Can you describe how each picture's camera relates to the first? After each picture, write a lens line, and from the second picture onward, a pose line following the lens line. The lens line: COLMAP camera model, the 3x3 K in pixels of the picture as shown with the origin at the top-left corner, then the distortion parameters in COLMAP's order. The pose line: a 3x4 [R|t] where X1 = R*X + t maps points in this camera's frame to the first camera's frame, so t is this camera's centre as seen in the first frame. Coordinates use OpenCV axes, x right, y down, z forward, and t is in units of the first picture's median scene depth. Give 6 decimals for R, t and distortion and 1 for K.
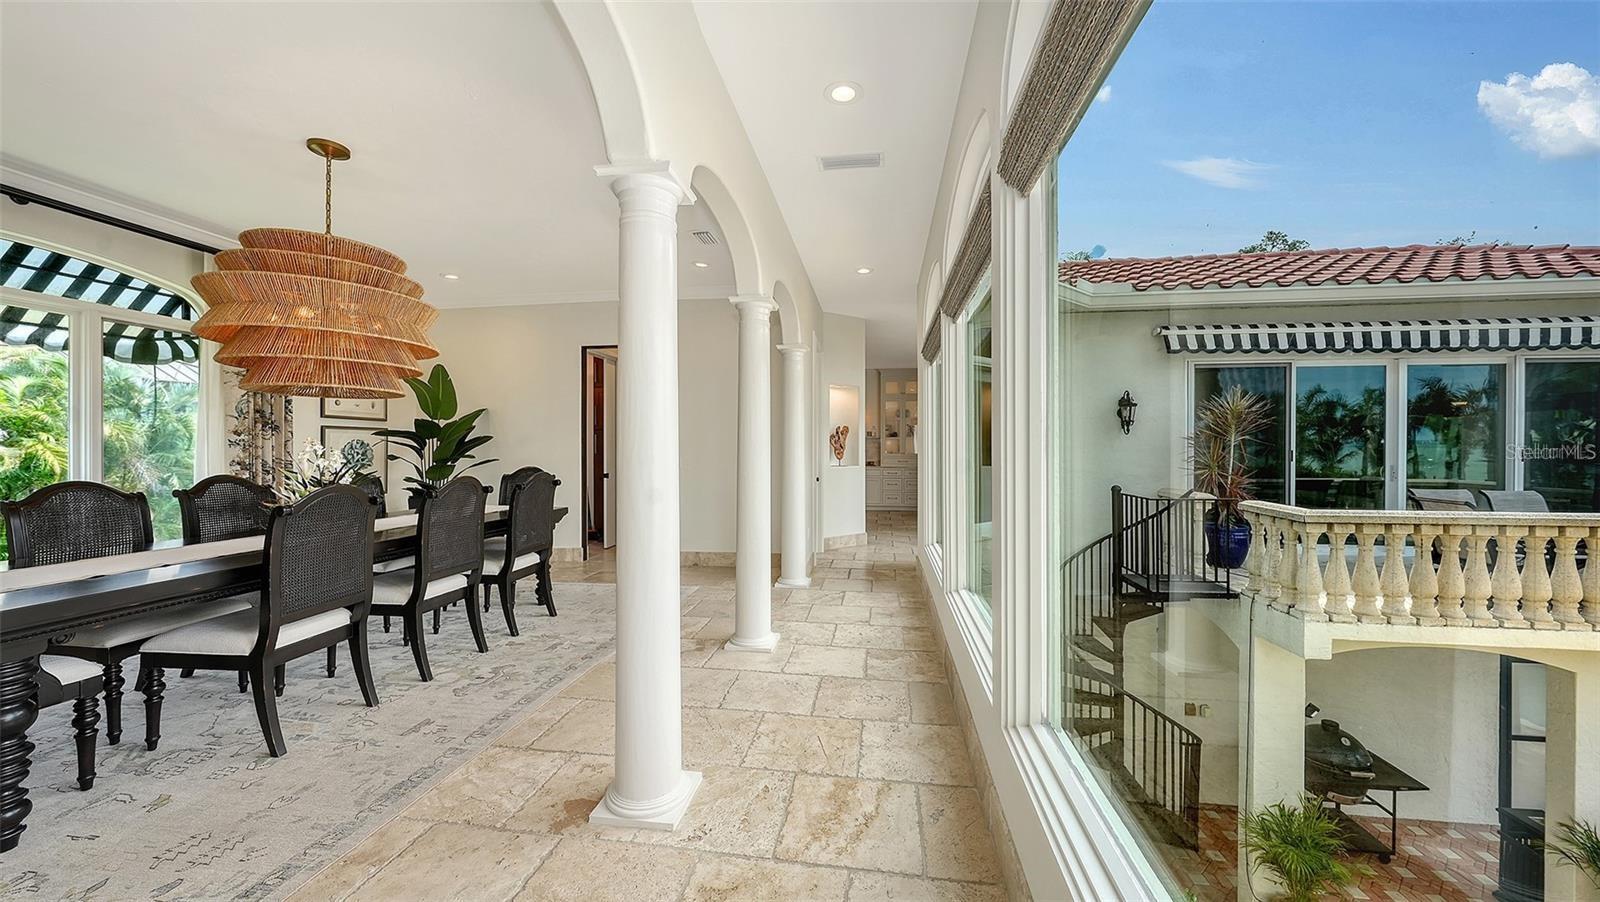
lens RADIAL K [[548.5, 0, 804.6], [0, 548.5, 446.9], [0, 0, 1]] dist [-0.010939, 0.000249]
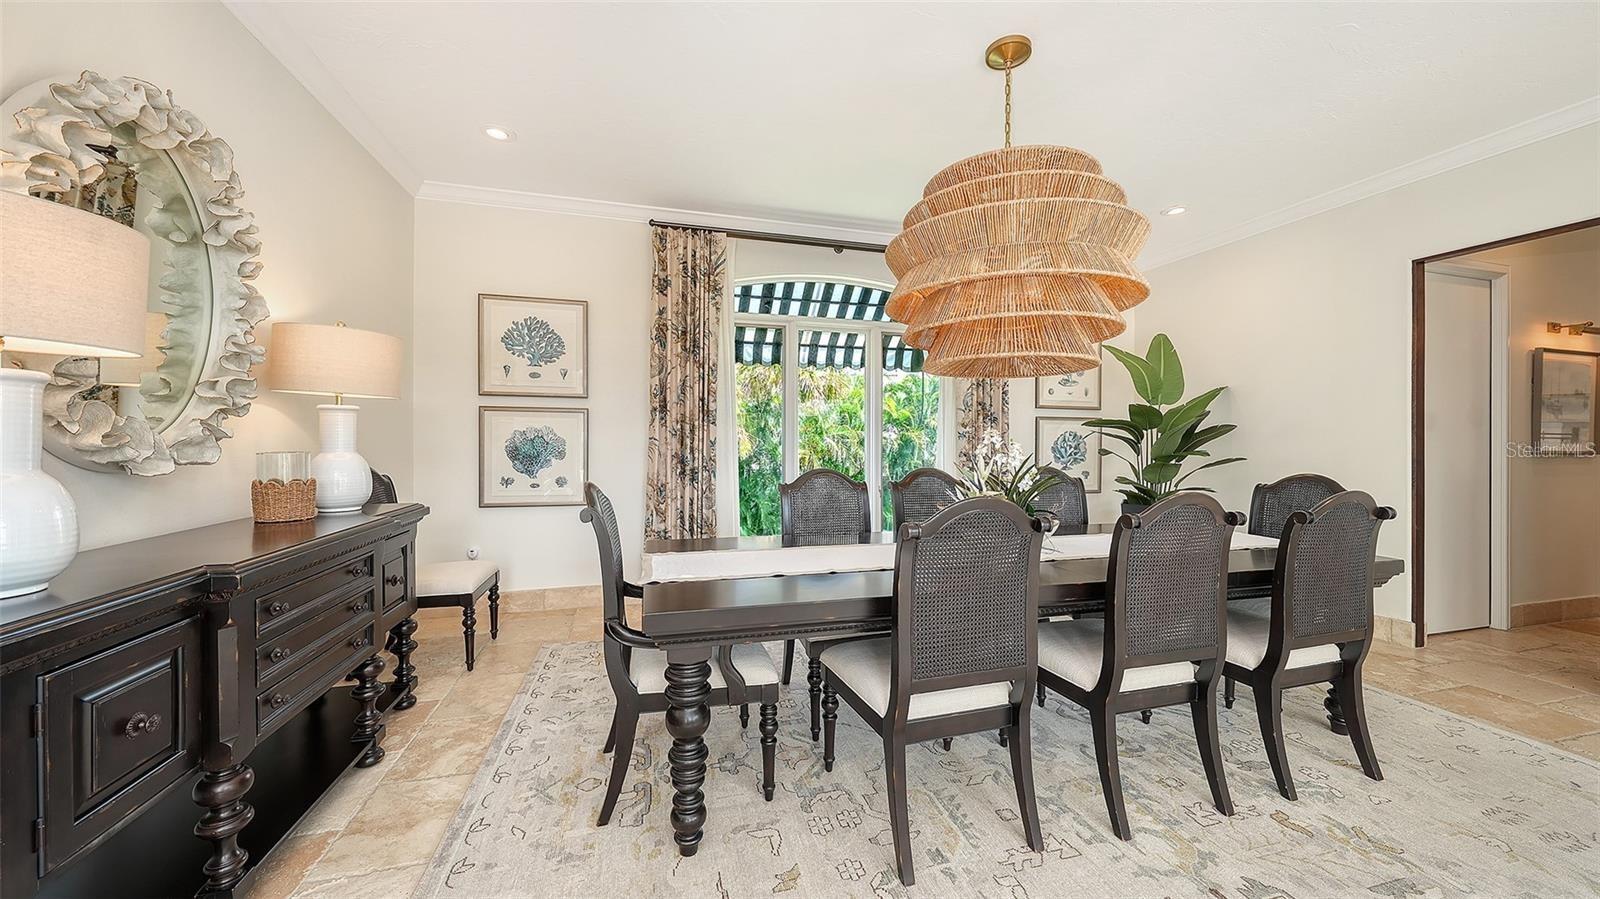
lens RADIAL K [[569.3, 0, 800.3], [0, 569.3, 436.4], [0, 0, 1]] dist [-0.000015, 0.000085]
pose [[0.394999, -0.000231, -0.918682, -0.206086], [-0.006616, 0.999973, -0.003096, 0.001086], [0.918658, 0.007301, 0.394987, 0.338189]]
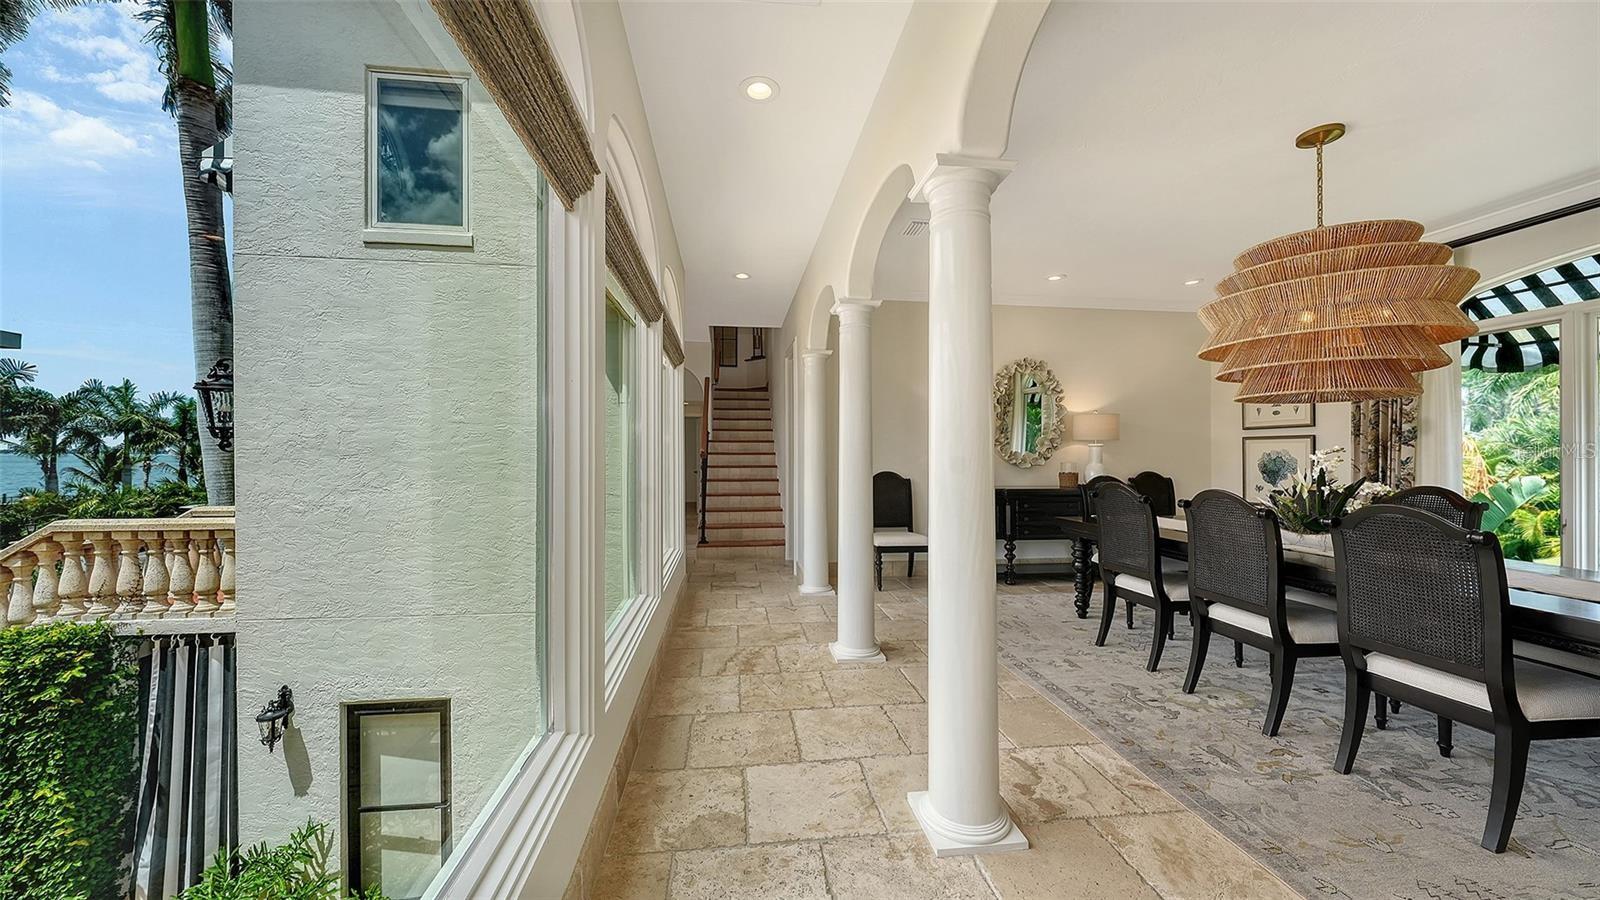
lens RADIAL K [[569.3, 0, 793.4], [0, 569.3, 445.2], [0, 0, 1]] dist [-0.000015, 0.000085]
pose [[-0.968422, -0.010967, -0.249074, 0.192110], [-0.005563, 0.999734, -0.022391, 0.010509], [0.249254, -0.020298, -0.968226, 1.413047]]
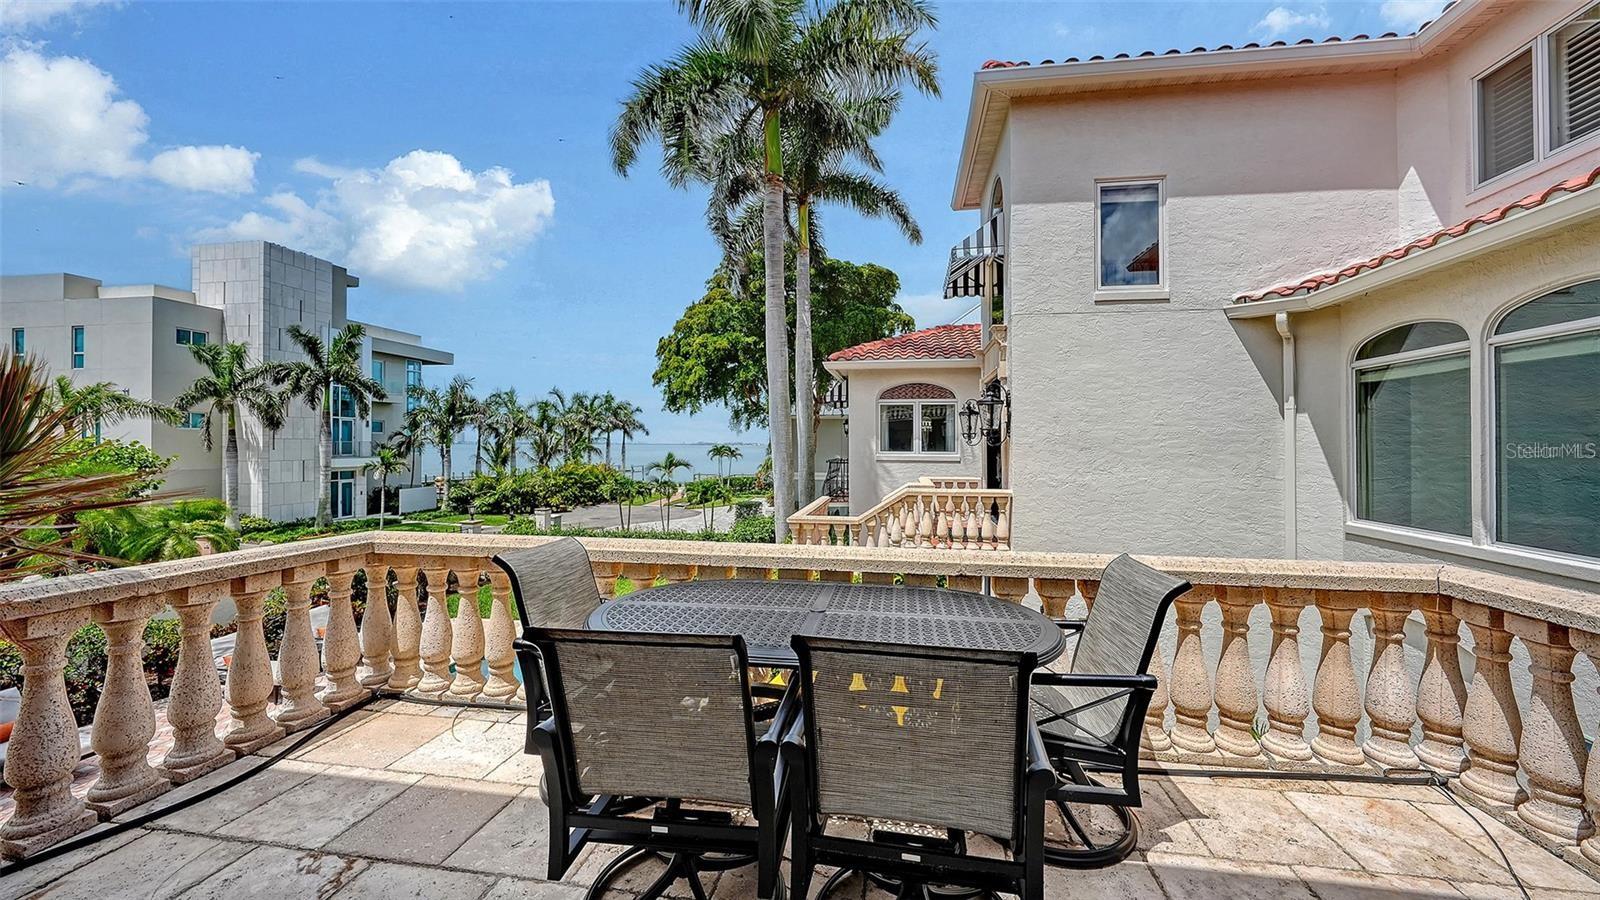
lens RADIAL K [[578.3, 0, 808.5], [0, 578.3, 438.1], [0, 0, 1]] dist [-0.008422, 0.000285]
pose [[-0.999869, -0.004403, 0.015548, 2.050947], [-0.004587, 0.999920, -0.011803, 0.001574], [-0.015495, -0.011873, -0.999809, 1.919696]]
